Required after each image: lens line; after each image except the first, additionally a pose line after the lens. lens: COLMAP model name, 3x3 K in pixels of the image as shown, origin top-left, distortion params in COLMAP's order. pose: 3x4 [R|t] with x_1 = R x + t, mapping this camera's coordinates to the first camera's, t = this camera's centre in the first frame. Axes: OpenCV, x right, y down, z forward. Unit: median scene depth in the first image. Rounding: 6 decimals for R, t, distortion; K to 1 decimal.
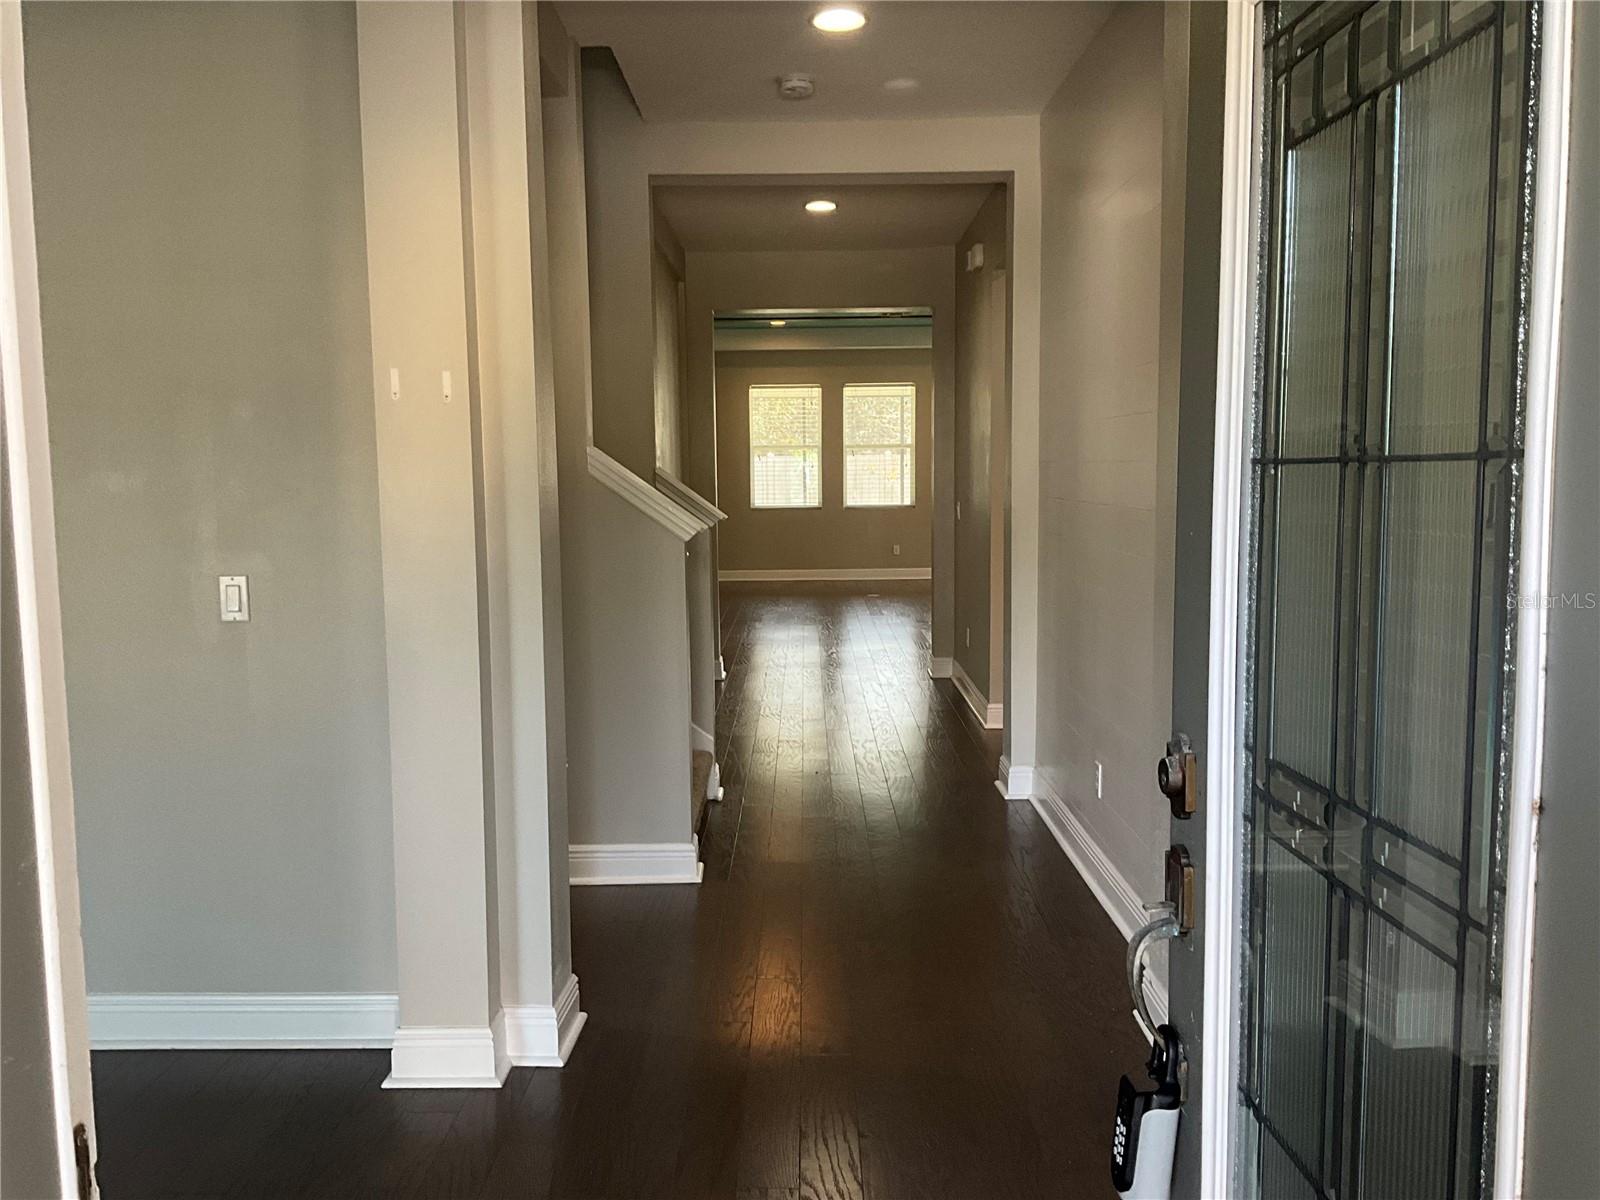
lens RADIAL K [[1330.3, 0, 796.8], [0, 1330.3, 599.6], [0, 0, 1]] dist [-0.045995, -0.001777]
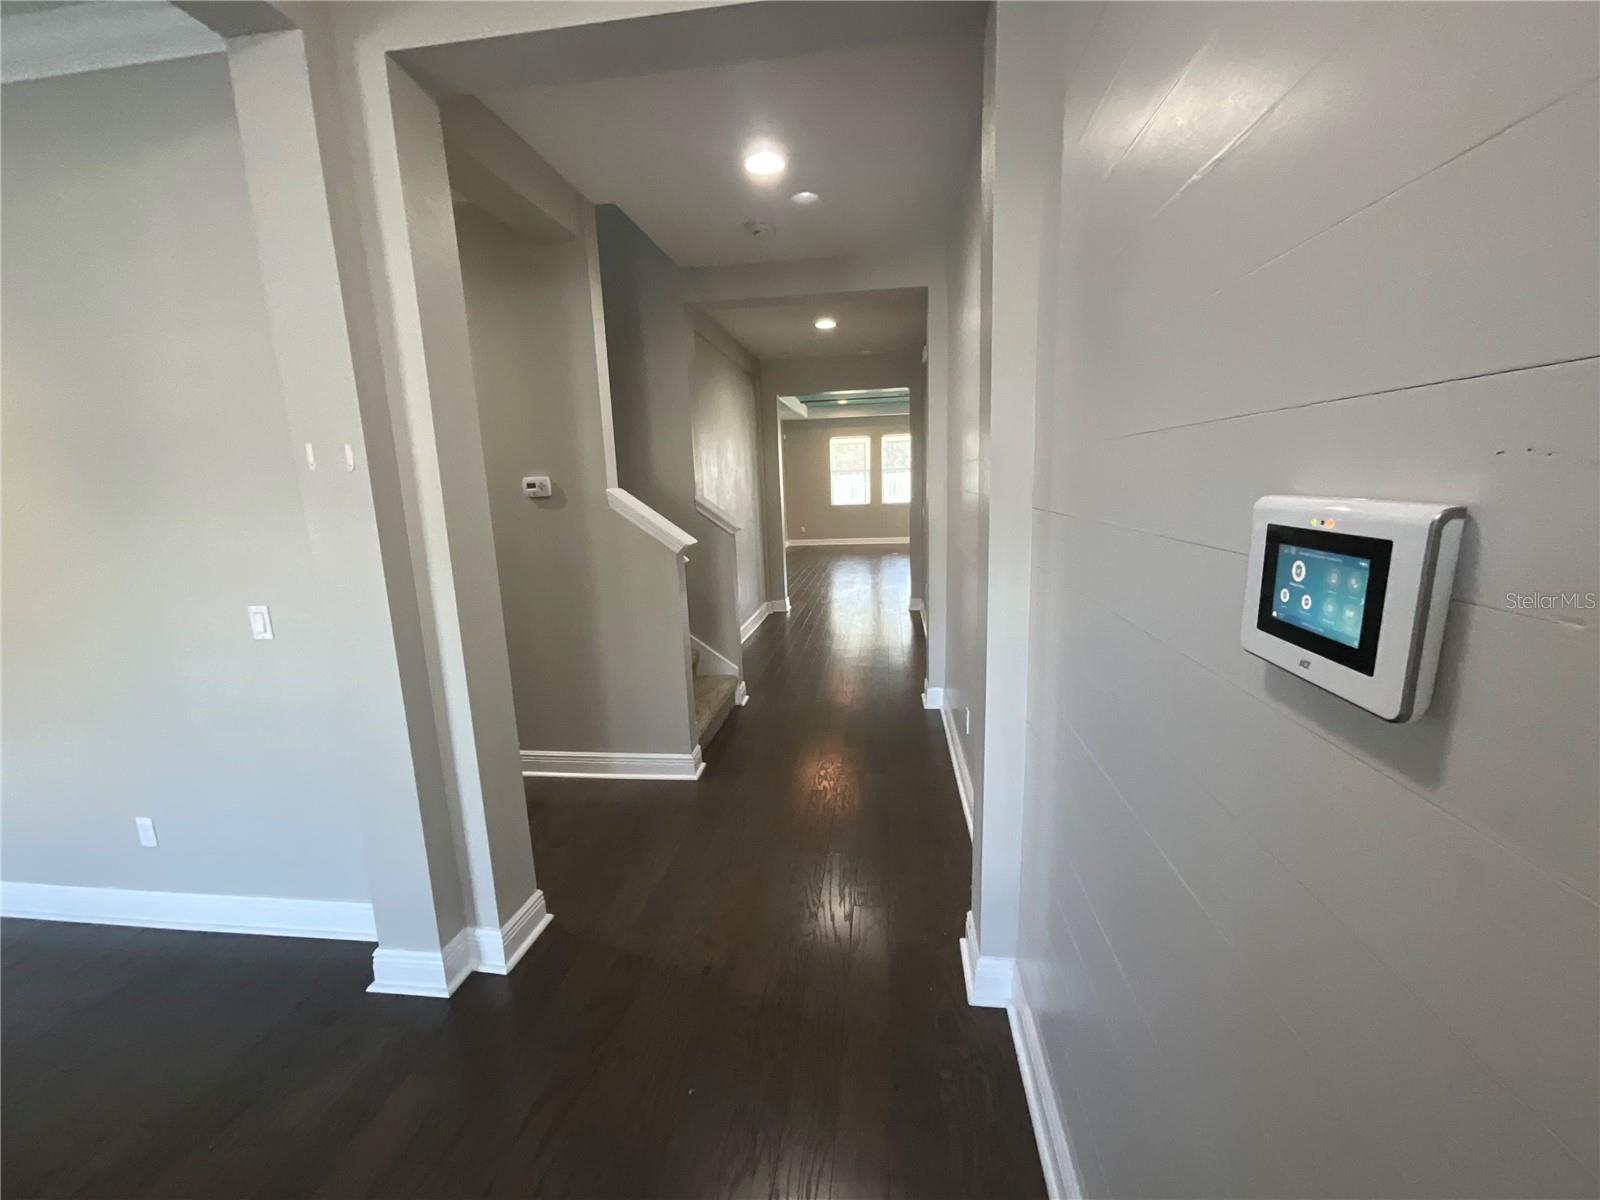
lens RADIAL K [[650.9, 0, 808.5], [0, 650.9, 601.8], [0, 0, 1]] dist [-0.003588, -0.000101]
pose [[0.991950, -0.006666, -0.126458, 0.118576], [0.017852, 0.996002, 0.087527, -0.039991], [0.125369, -0.089080, 0.988103, 0.245030]]
